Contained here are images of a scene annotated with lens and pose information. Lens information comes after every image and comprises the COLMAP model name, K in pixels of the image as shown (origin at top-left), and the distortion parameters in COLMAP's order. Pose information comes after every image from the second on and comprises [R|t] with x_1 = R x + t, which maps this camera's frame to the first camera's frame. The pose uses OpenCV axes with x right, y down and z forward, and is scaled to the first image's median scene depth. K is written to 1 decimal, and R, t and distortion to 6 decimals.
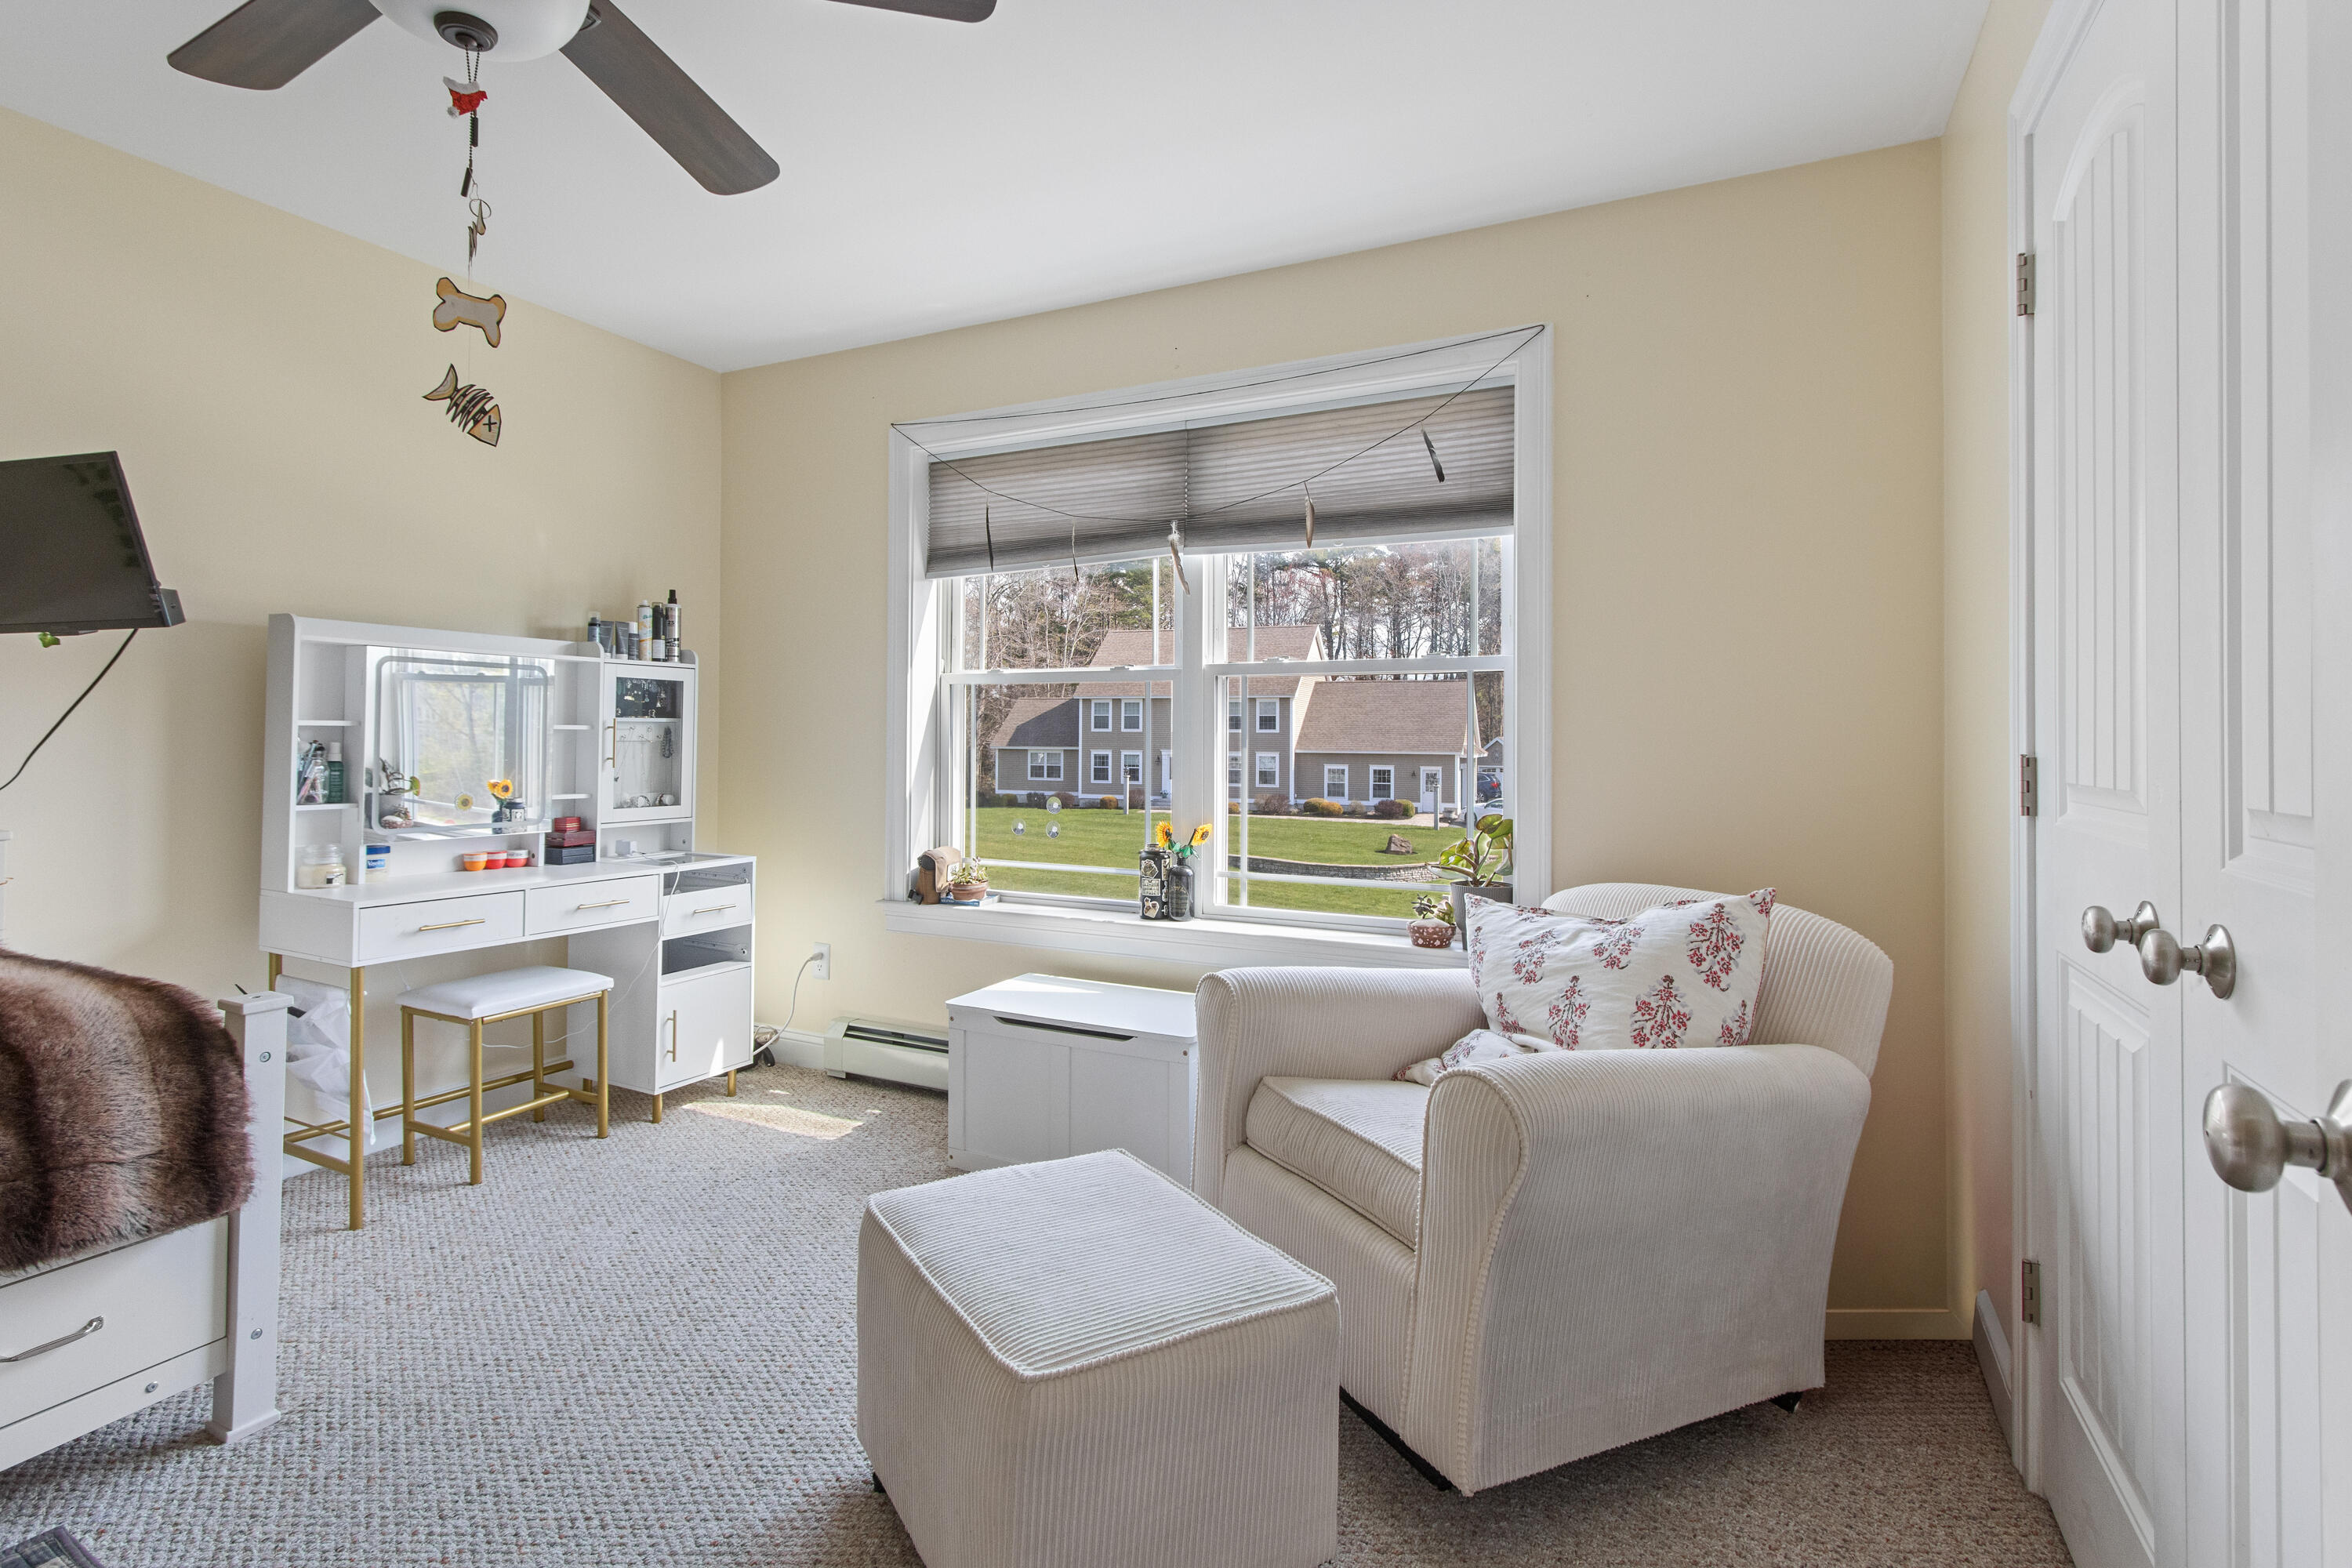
lens RADIAL K [[1131.4, 0, 1177.2], [0, 1131.4, 722.3], [0, 0, 1]] dist [0.000171, 0.000358]
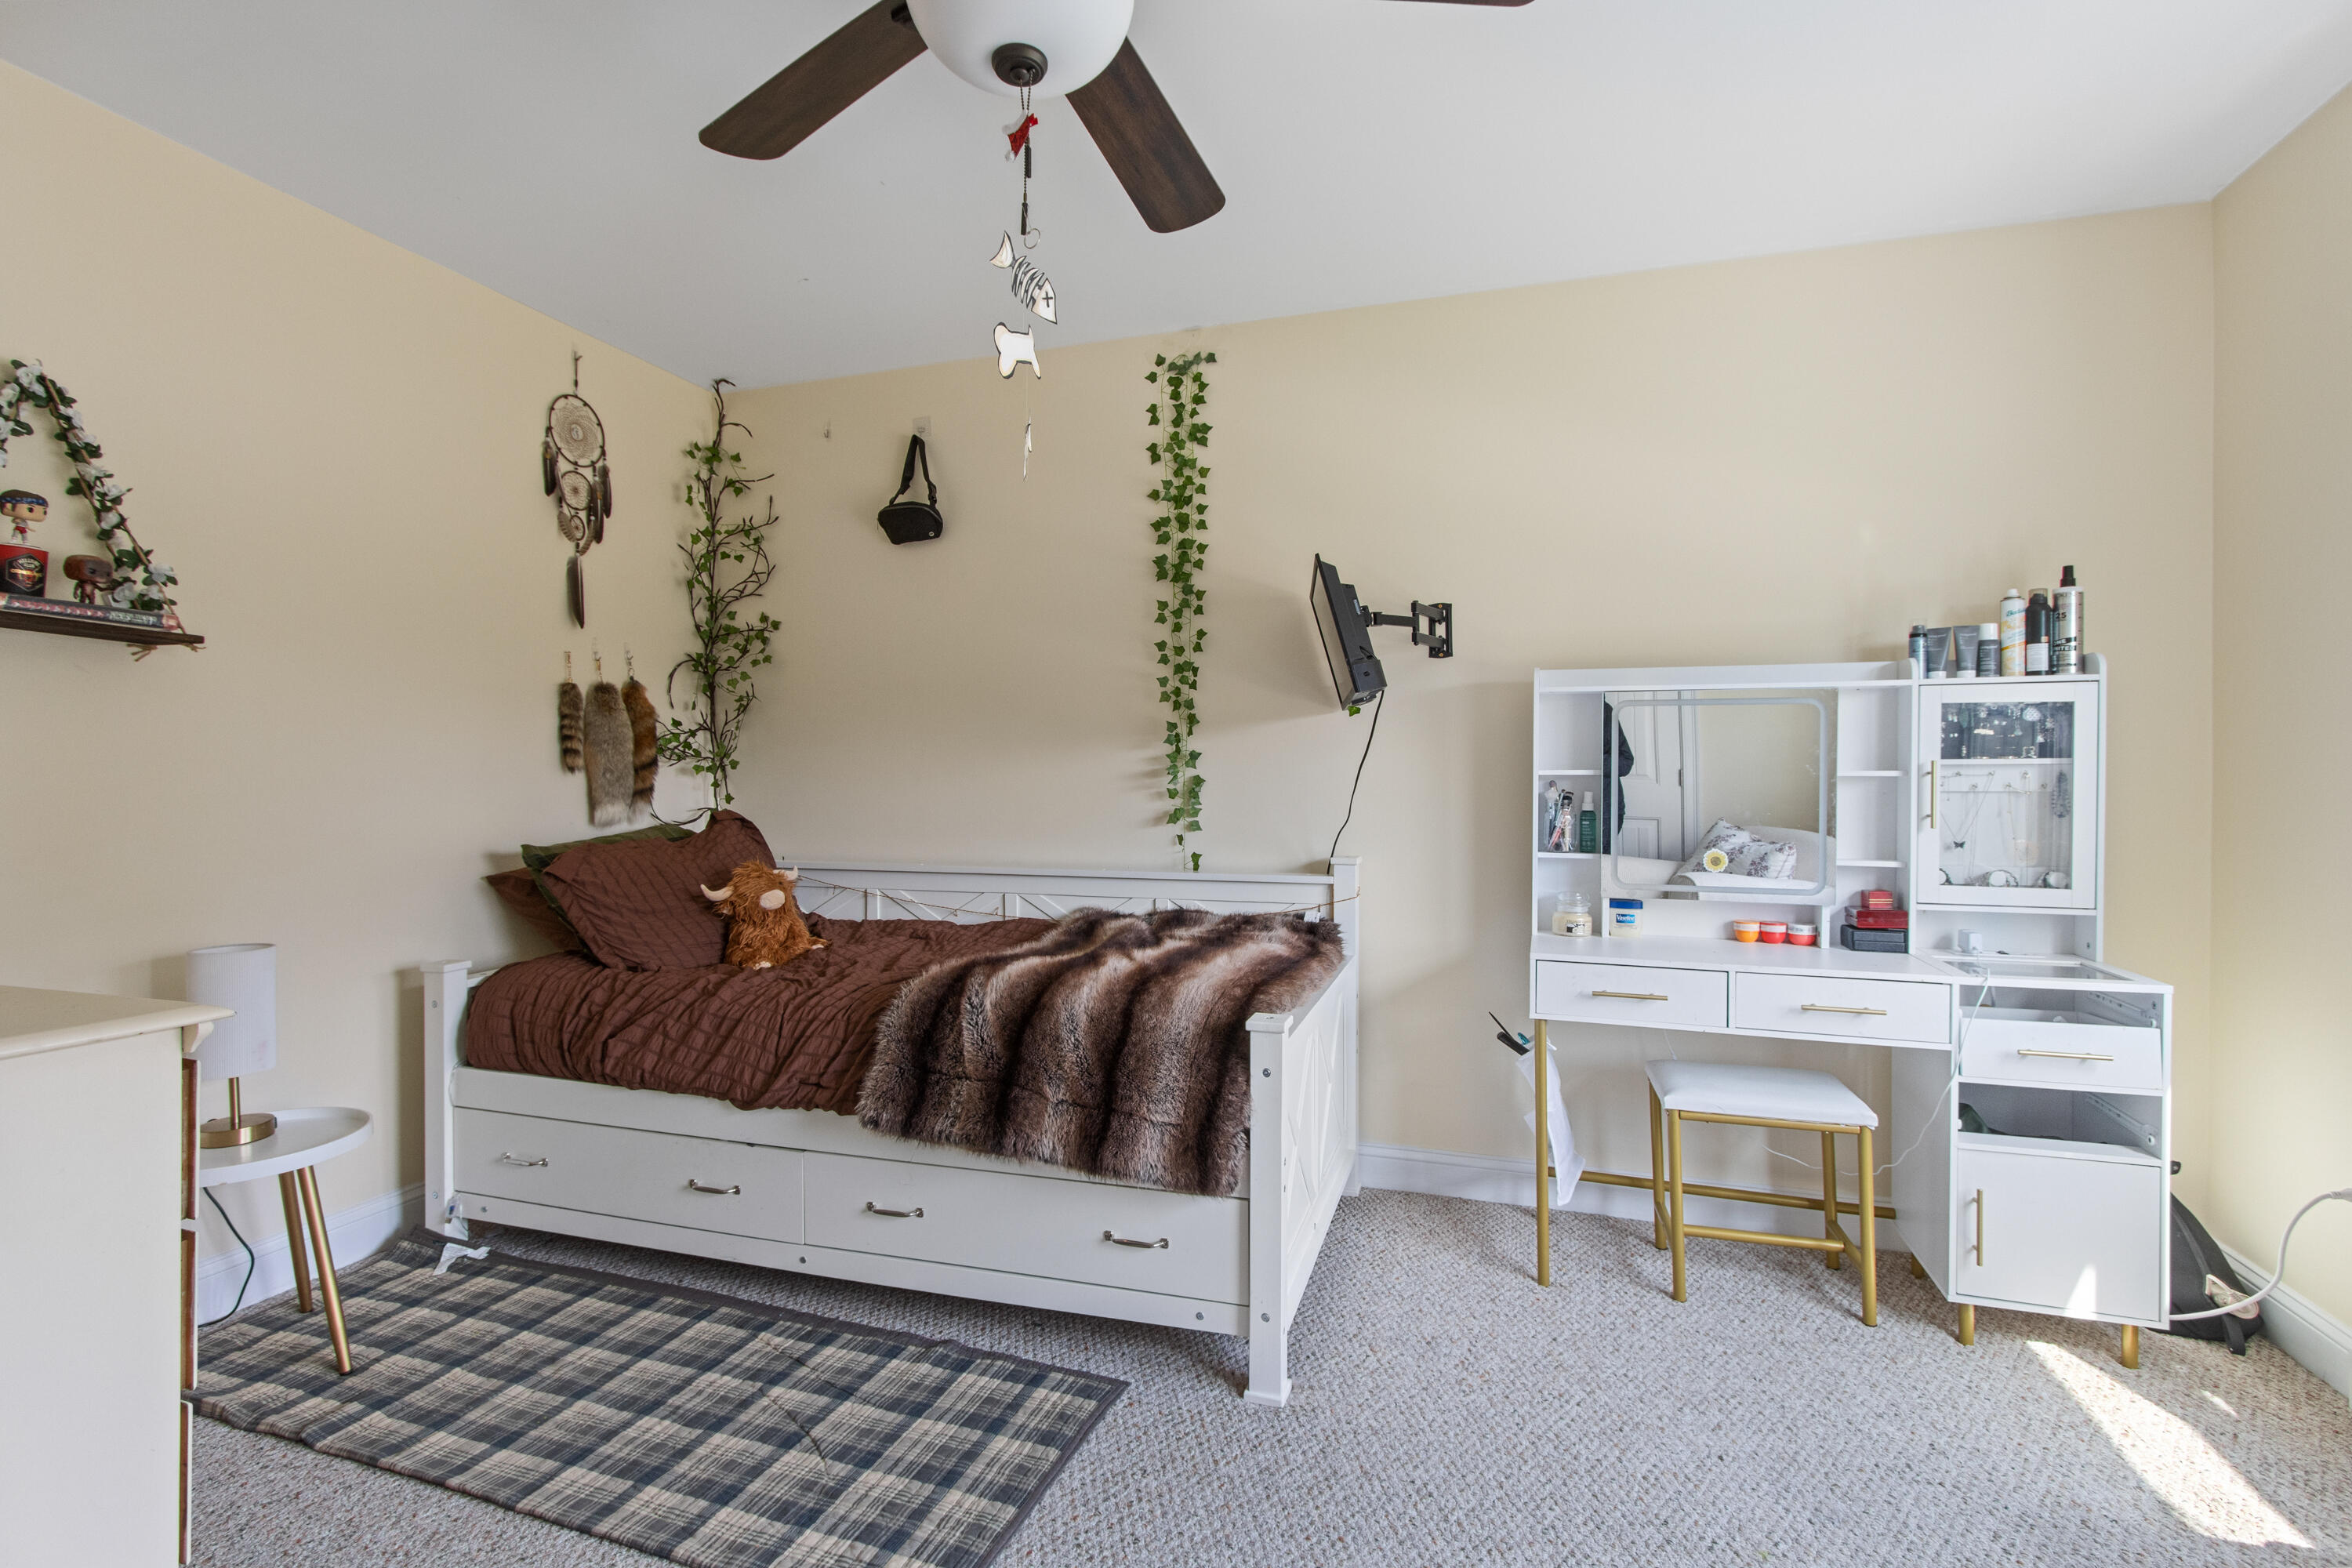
lens RADIAL K [[1104.5, 0, 1134.9], [0, 1104.5, 783.1], [0, 0, 1]] dist [0.000684, -0.000197]
pose [[0.130965, -0.003072, -0.991382, 0.144254], [0.012840, 0.999917, -0.001402, 0.005644], [0.991304, -0.012546, 0.130993, 0.411471]]
